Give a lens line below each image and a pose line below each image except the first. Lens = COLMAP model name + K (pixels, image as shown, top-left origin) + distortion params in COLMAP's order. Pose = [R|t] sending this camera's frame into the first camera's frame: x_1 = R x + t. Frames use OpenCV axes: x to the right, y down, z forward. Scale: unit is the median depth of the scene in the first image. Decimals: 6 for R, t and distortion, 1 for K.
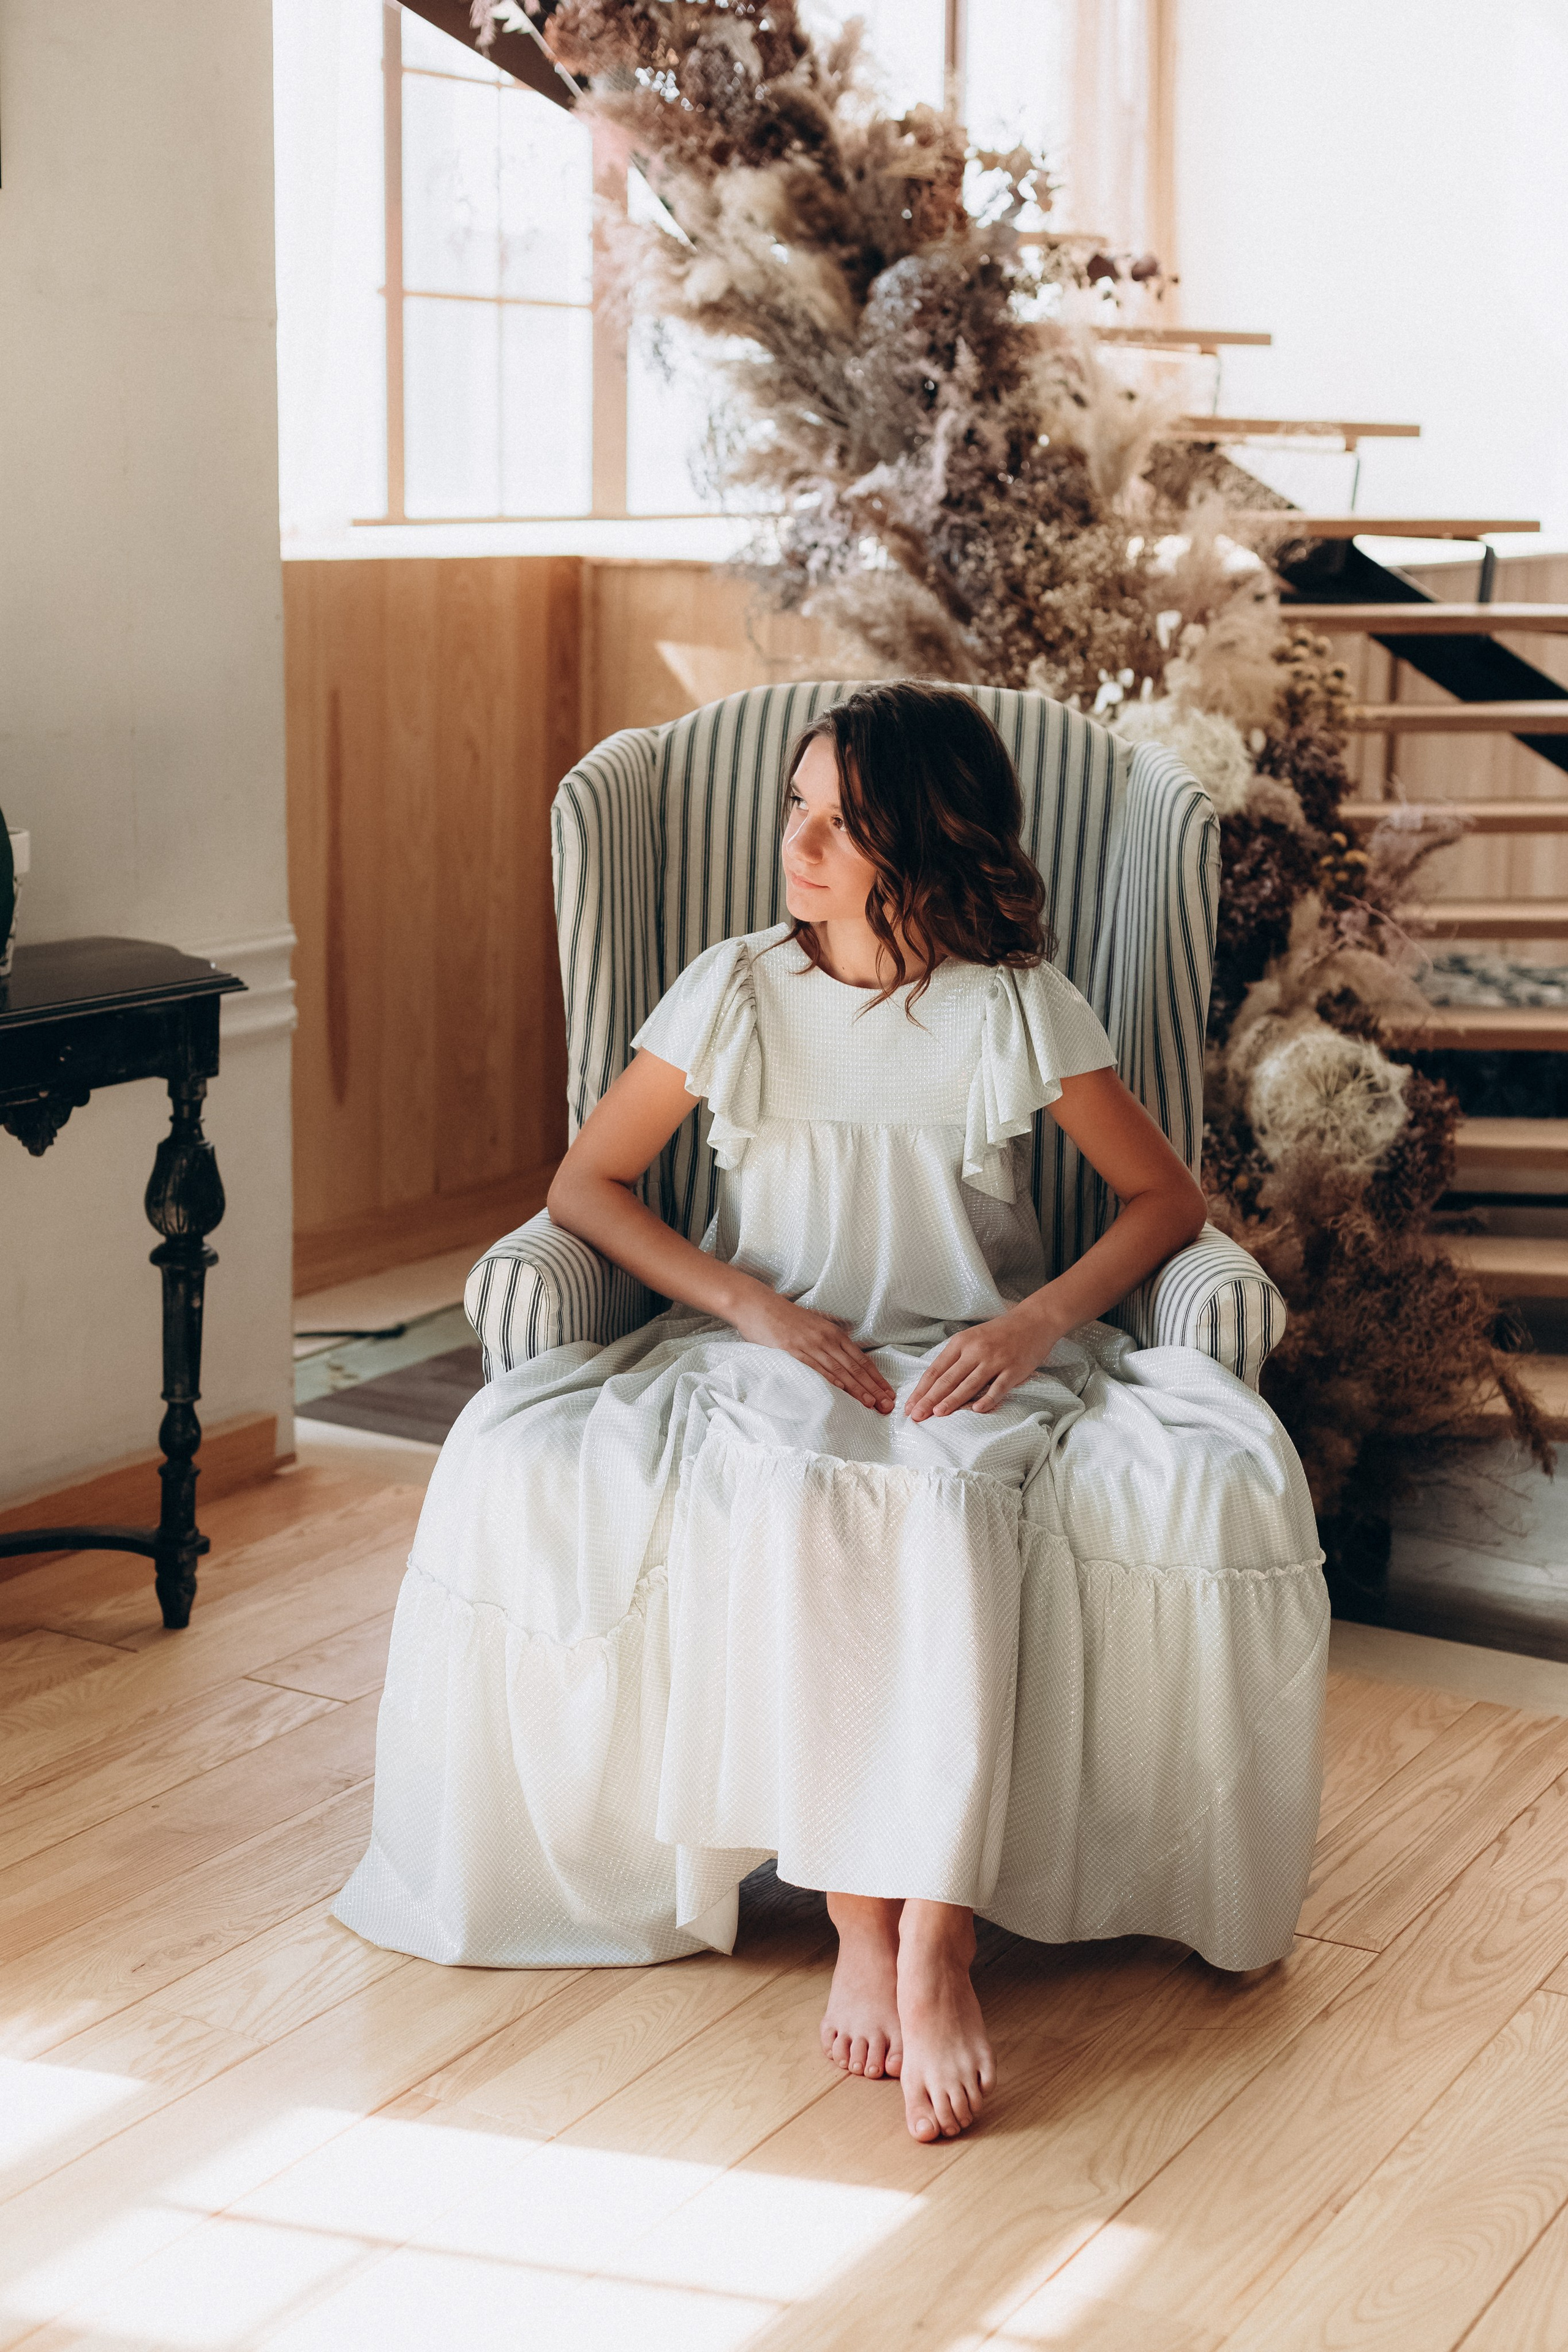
lens RADIAL K [[3374.8, 0, 784.0], [0, 3374.8, 1176.0], [0, 0, 1]] dist [-0.006849, -0.063862]
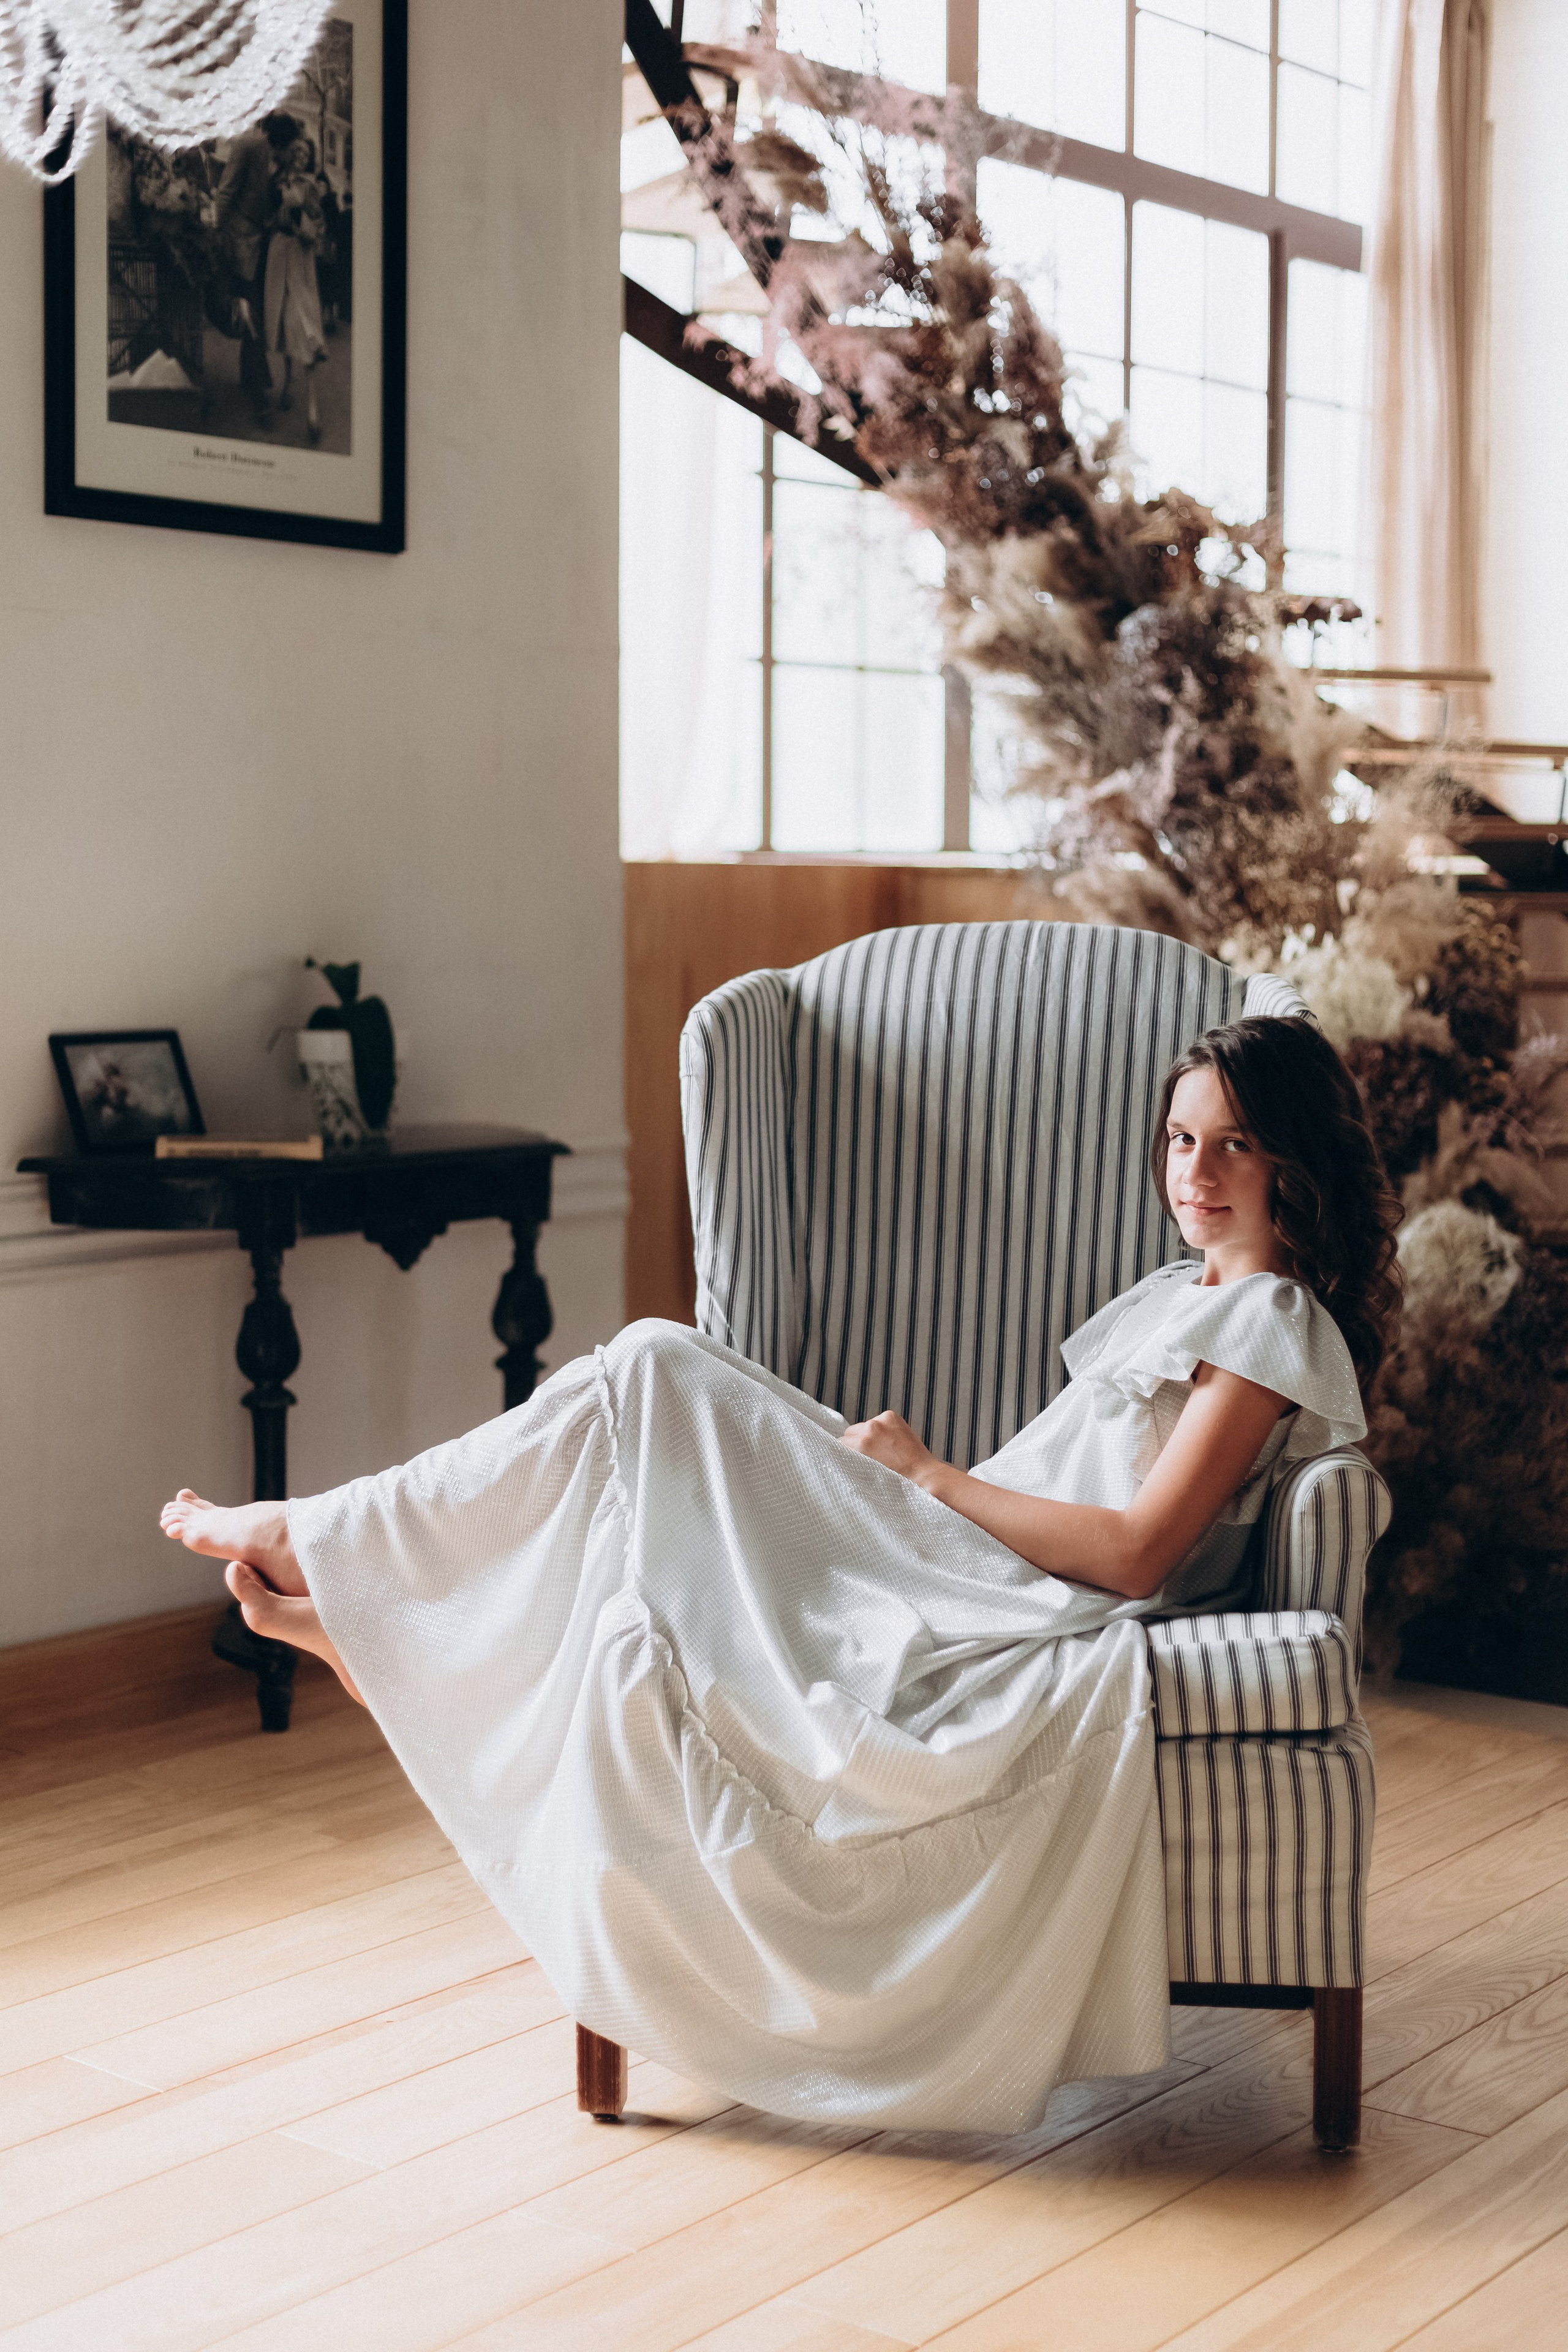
lens RADIAL K [[3374.8, 0, 784.0], [0, 3374.8, 1176.0], [0, 0, 1]] dist [-0.006849, -0.063862]
pose [[0.990429, 0.003841, -0.137969, 0.076698], [-0.020585, 0.992543, -0.120145, 0.083187], [0.136479, 0.121835, 0.983122, -0.196662]]
